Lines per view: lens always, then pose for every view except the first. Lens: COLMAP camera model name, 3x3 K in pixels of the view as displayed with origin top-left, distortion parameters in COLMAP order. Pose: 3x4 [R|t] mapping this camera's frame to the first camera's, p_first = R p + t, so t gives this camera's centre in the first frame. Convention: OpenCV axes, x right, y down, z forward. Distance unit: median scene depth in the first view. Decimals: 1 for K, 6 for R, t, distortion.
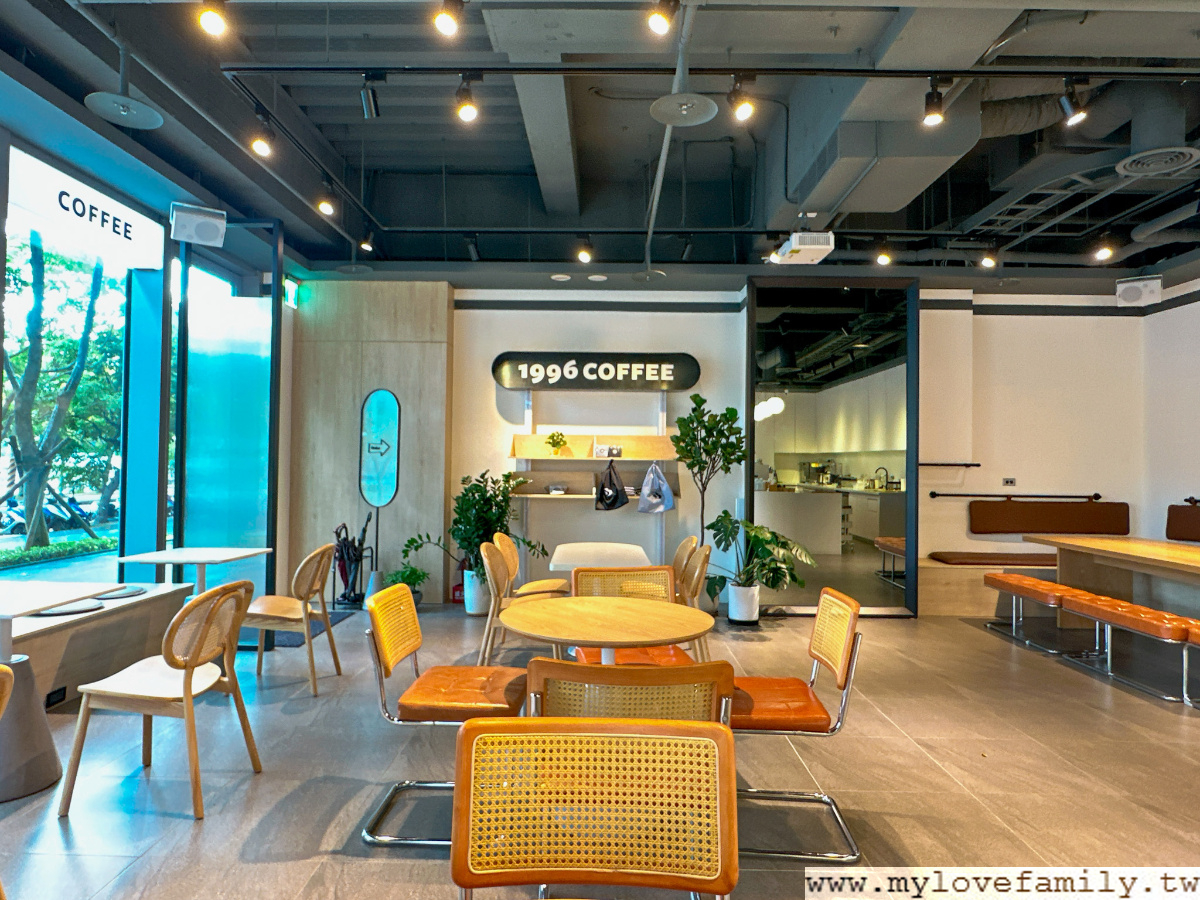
lens RADIAL K [[893.6, 0, 599.1], [0, 893.6, 449.2], [0, 0, 1]] dist [0.010873, 0.003591]
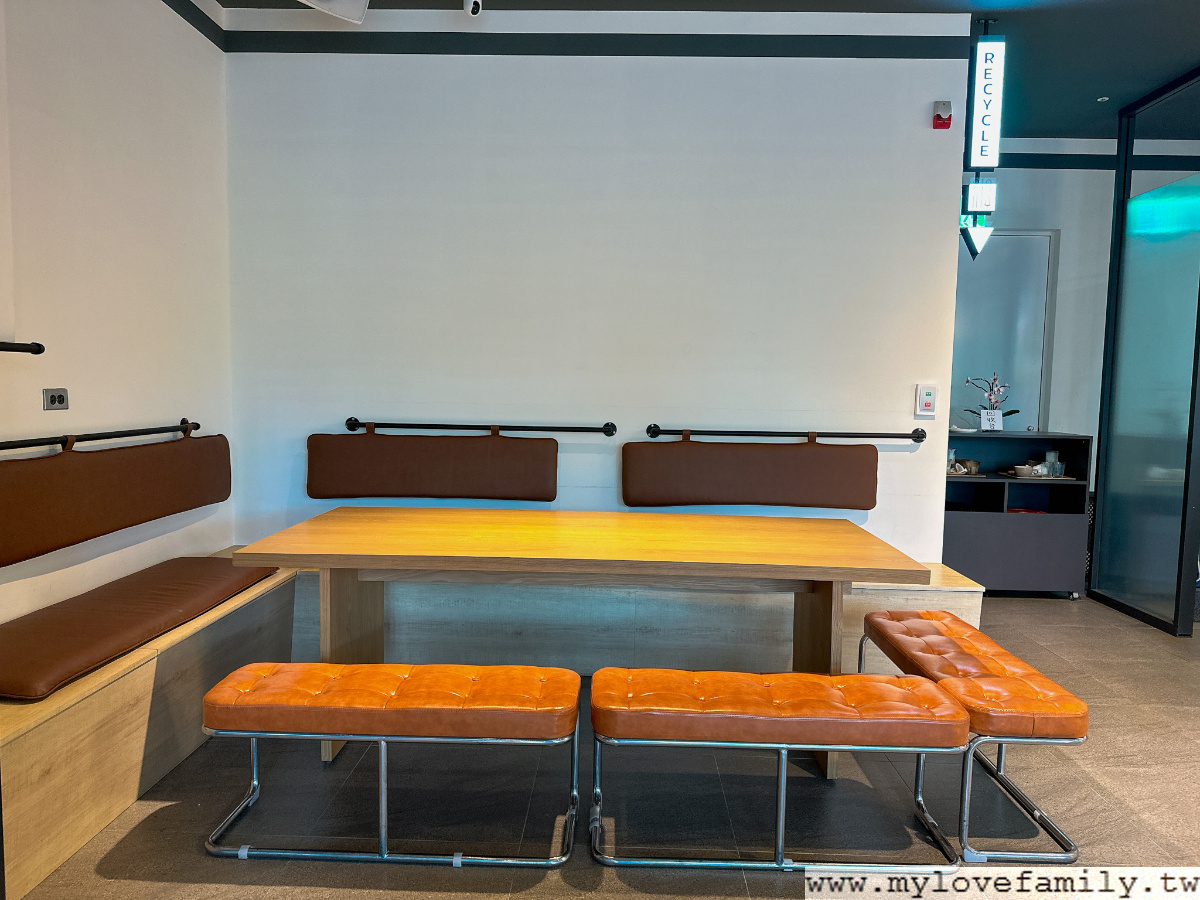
lens RADIAL K [[893.6, 0, 598.3], [0, 893.6, 449.5], [0, 0, 1]] dist [0.010873, 0.003591]
pose [[0.019307, -0.086048, 0.996104, 0.114582], [-0.021966, 0.996013, 0.086465, 0.021651], [-0.999572, -0.023549, 0.017339, 0.789485]]
